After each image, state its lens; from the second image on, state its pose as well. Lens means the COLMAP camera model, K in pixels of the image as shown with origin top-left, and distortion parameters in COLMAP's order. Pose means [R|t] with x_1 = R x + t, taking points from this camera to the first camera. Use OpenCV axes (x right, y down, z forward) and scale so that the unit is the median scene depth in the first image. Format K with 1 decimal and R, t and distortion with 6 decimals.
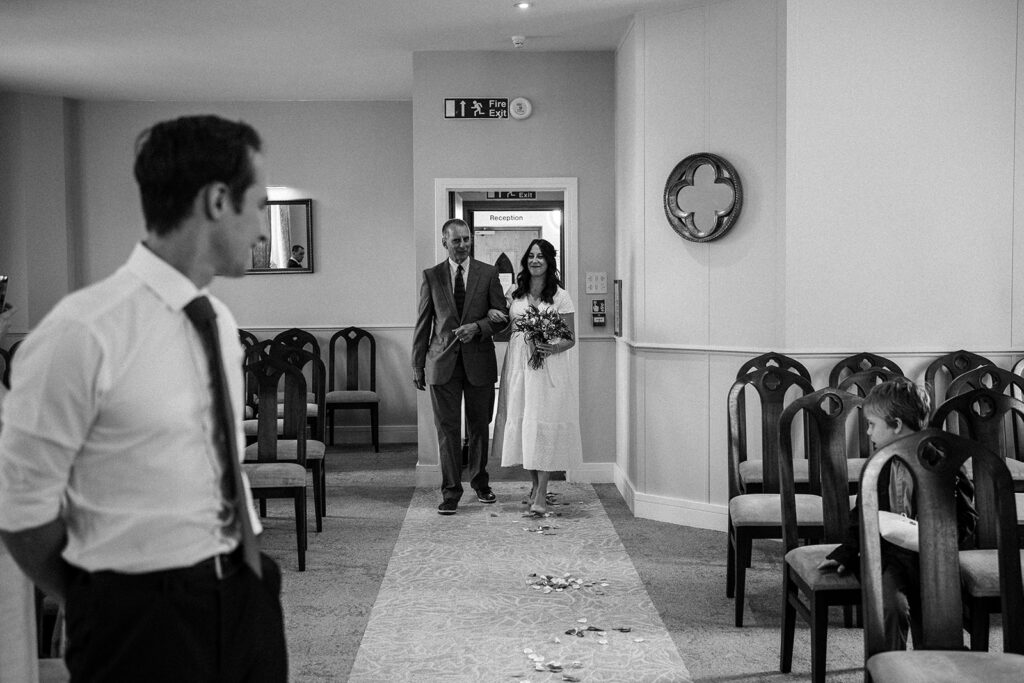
lens RADIAL K [[1155.3, 0, 512.0], [0, 1155.3, 341.5], [0, 0, 1]] dist [0.005281, 0.071036]
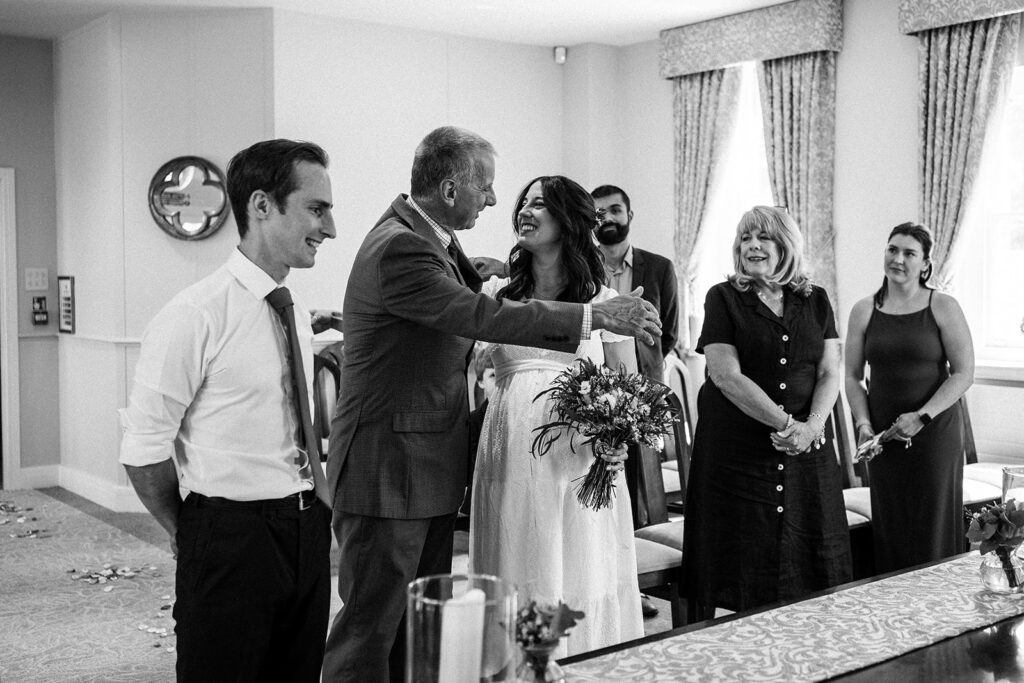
lens RADIAL K [[1210.2, 0, 515.3], [0, 1210.2, 335.9], [0, 0, 1]] dist [-0.005400, 0.206870]
pose [[0.815285, -0.029520, 0.578306, -0.232255], [0.032606, 0.999456, 0.005049, 0.005277], [-0.578141, 0.014740, 0.815804, -0.070378]]
